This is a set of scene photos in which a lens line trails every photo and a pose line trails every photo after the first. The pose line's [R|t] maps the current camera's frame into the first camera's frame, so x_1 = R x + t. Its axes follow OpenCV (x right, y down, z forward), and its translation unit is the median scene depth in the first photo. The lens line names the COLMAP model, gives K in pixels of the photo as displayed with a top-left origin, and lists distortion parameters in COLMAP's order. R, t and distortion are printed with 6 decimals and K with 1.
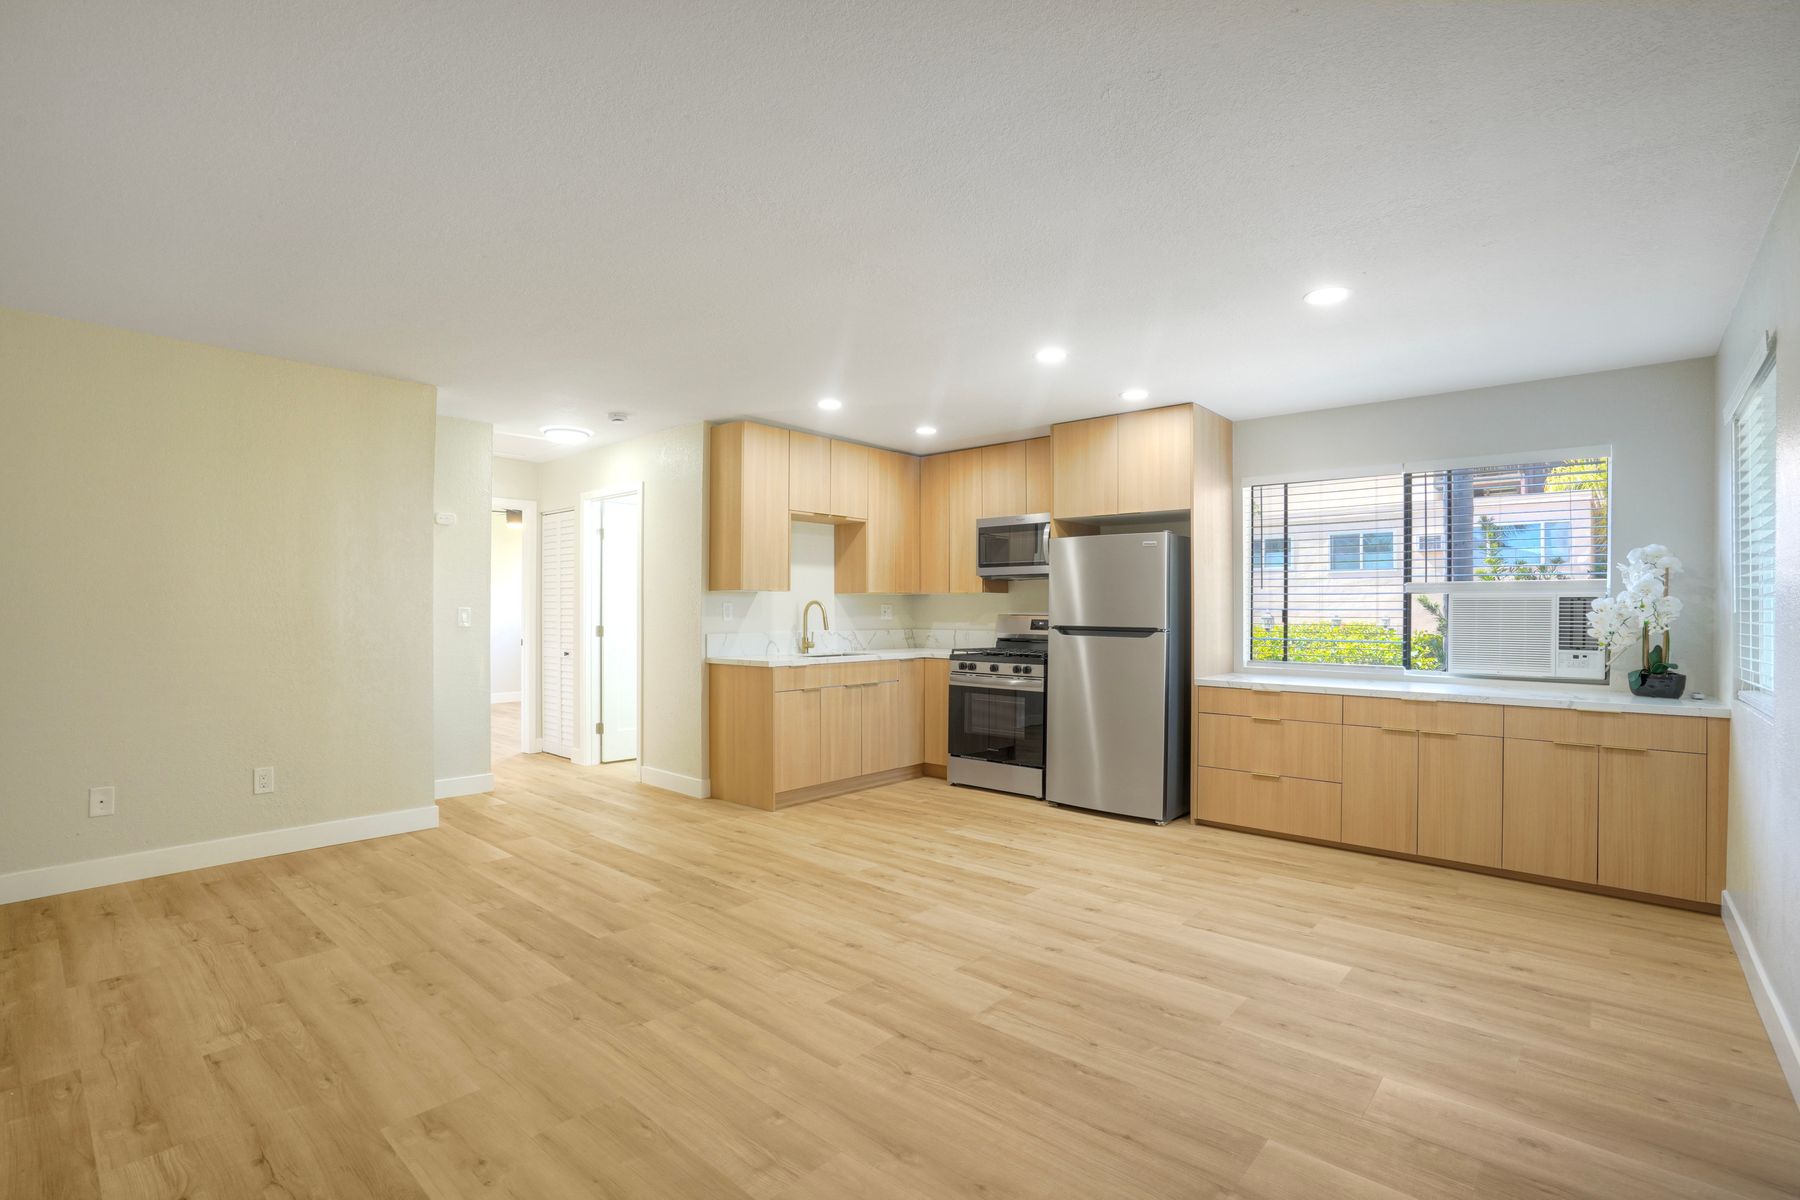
lens RADIAL K [[833.2, 0, 891.1], [0, 833.2, 607.2], [0, 0, 1]] dist [-0.062527, 0.020106]
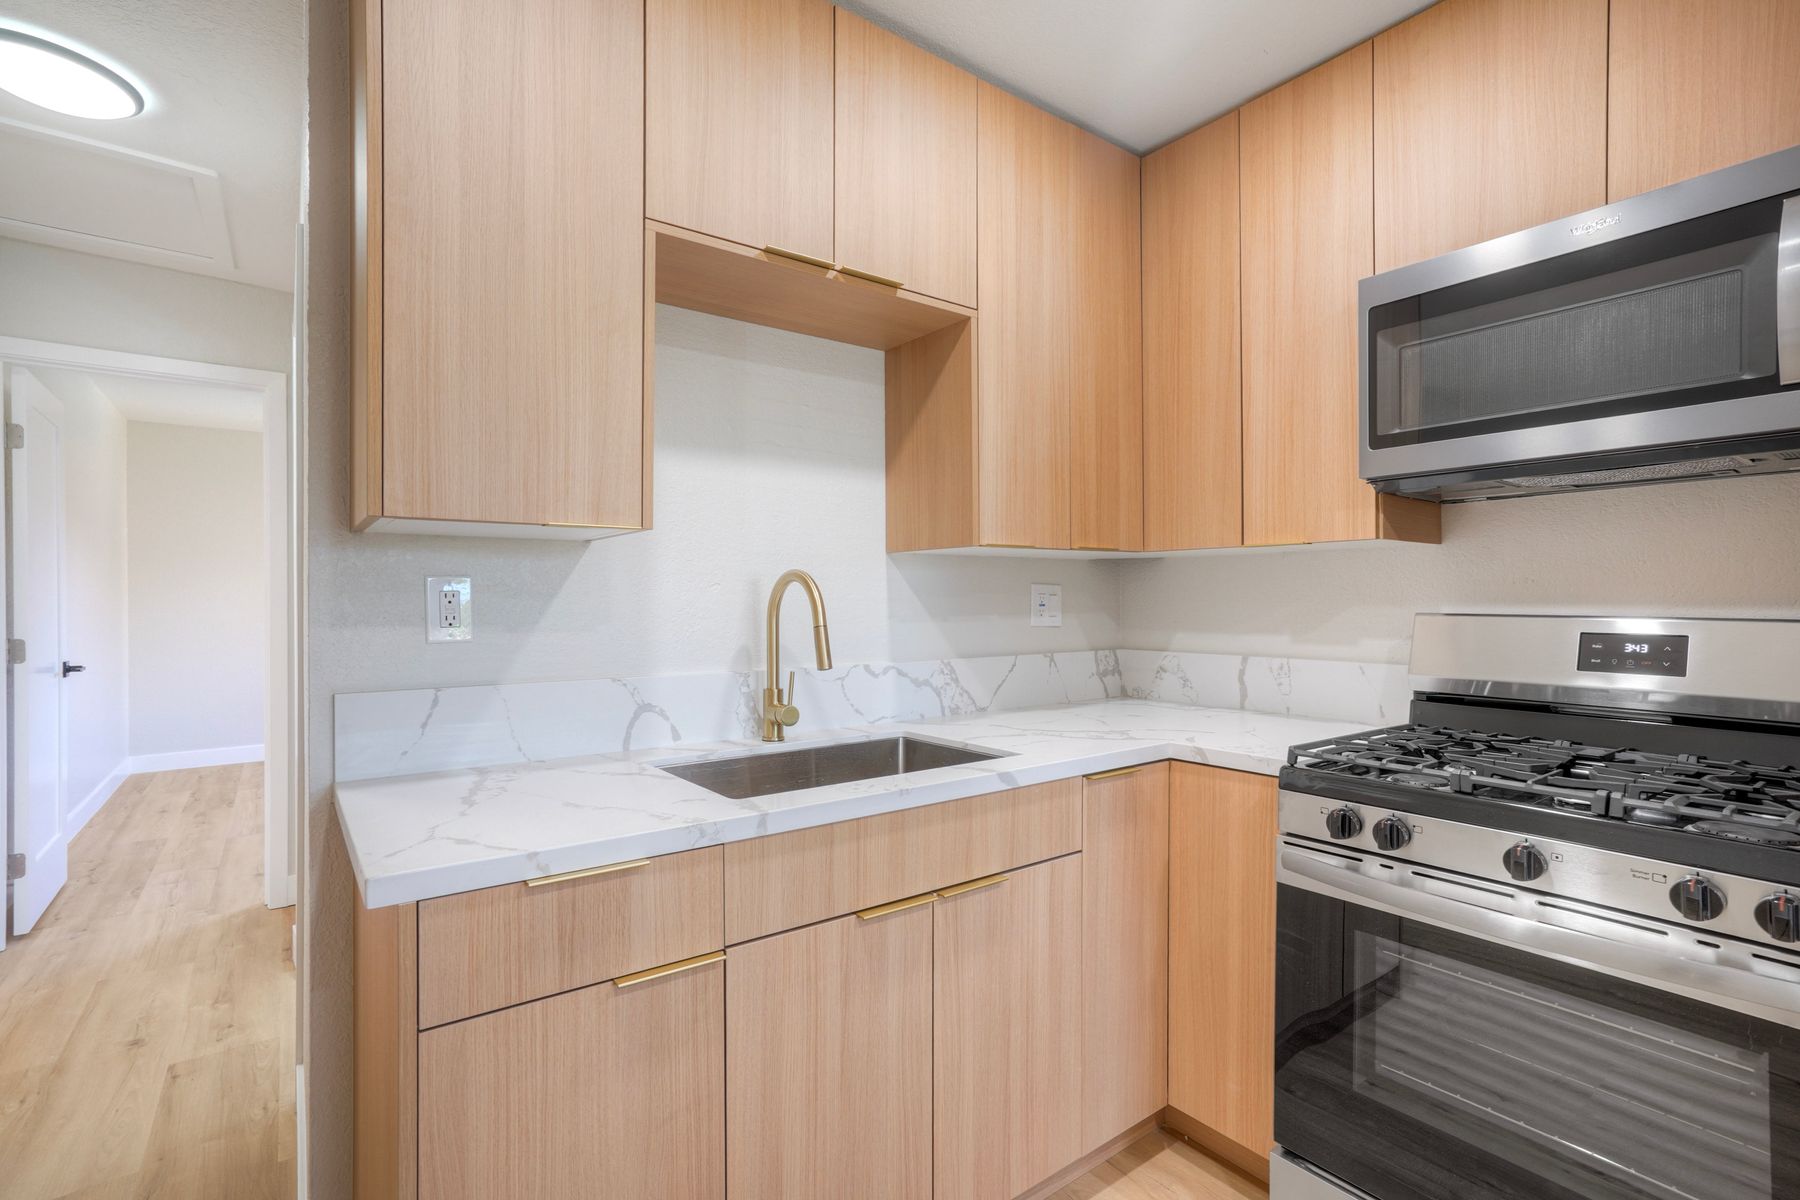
lens RADIAL K [[831.1, 0, 900.0], [0, 831.1, 600.0], [0, 0, 1]] dist [-0.017371, 0.000077]
pose [[0.979709, -0.004057, -0.200383, 0.007283], [0.004653, 0.999986, 0.002502, 0.003429], [0.200370, -0.003383, 0.979714, 0.959108]]
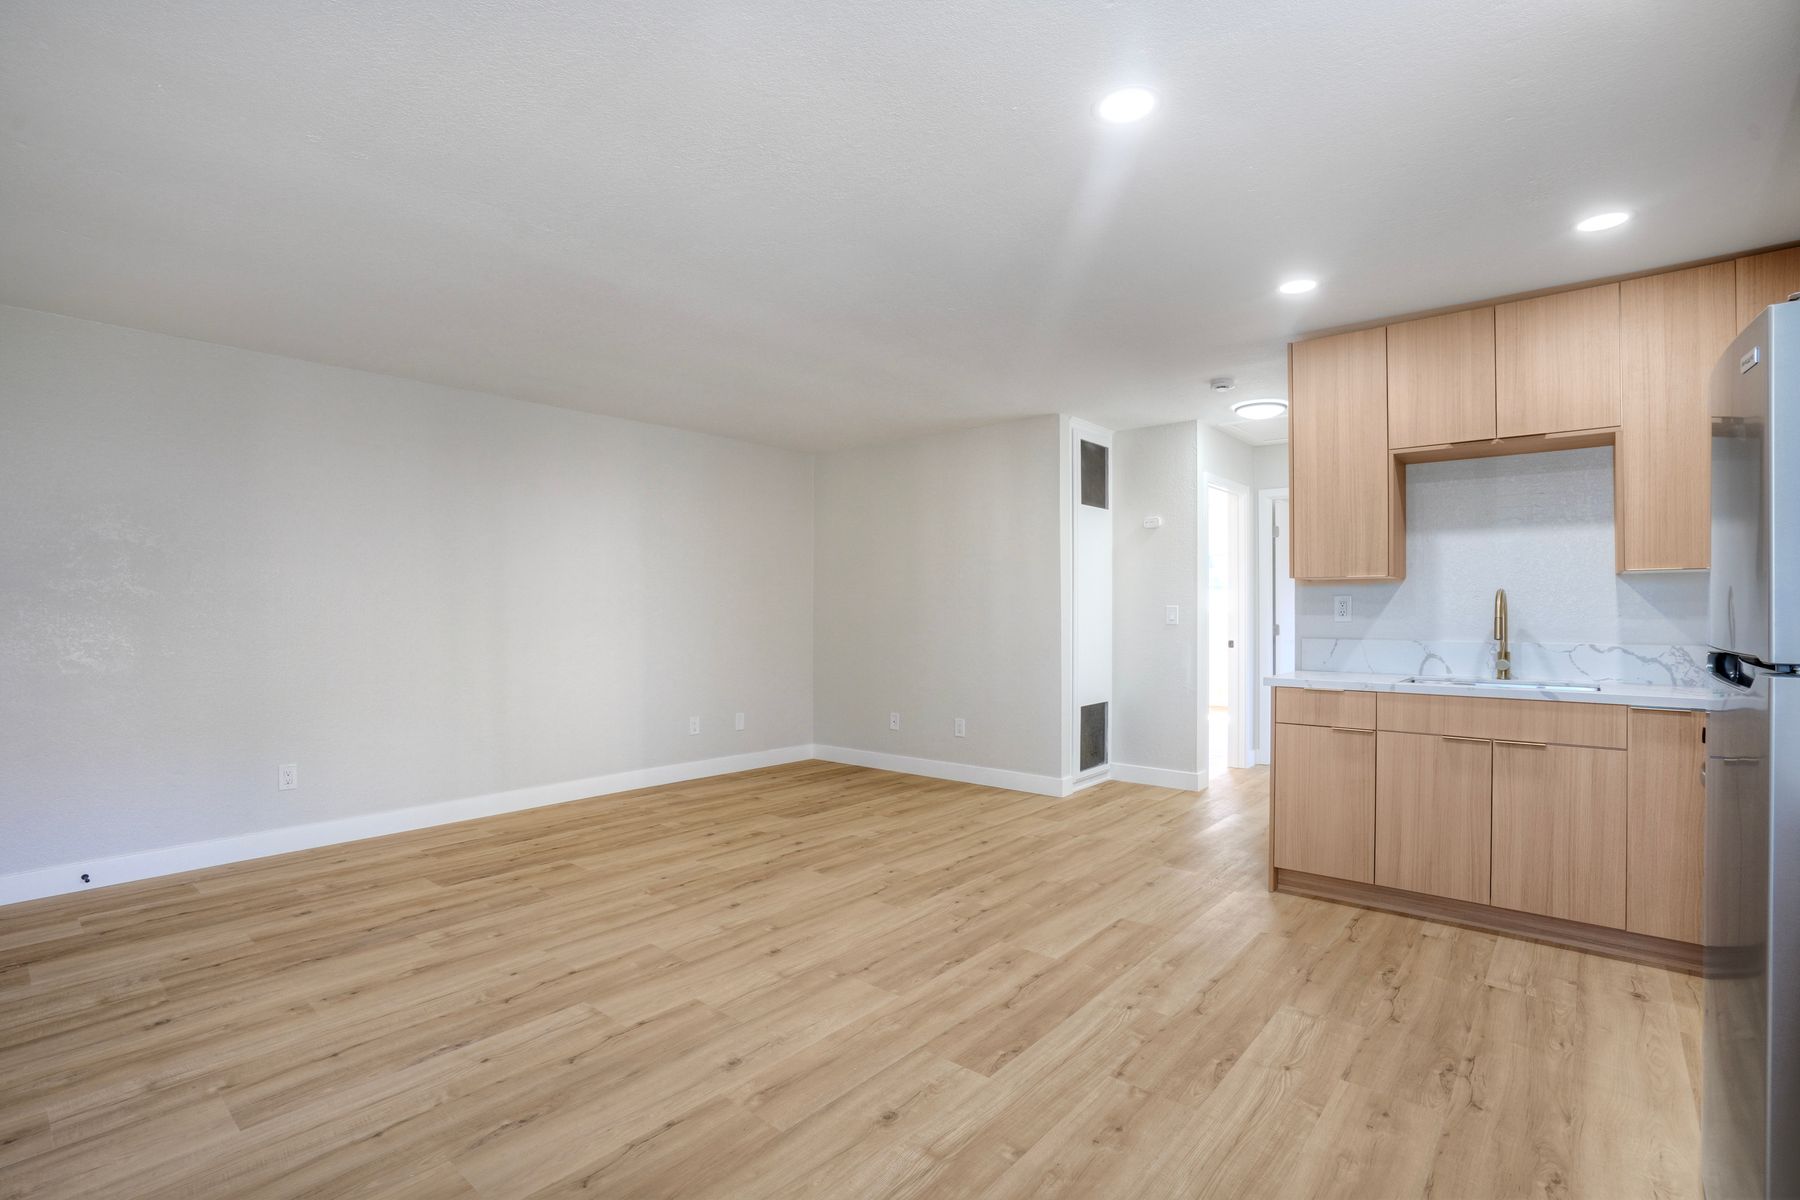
lens RADIAL K [[842.5, 0, 891.5], [0, 842.5, 611.3], [0, 0, 1]] dist [-0.063002, 0.028862]
pose [[0.021228, -0.001161, -0.999774, 0.630844], [0.002370, 0.999997, -0.001111, 0.010046], [0.999772, -0.002346, 0.021231, 0.759064]]
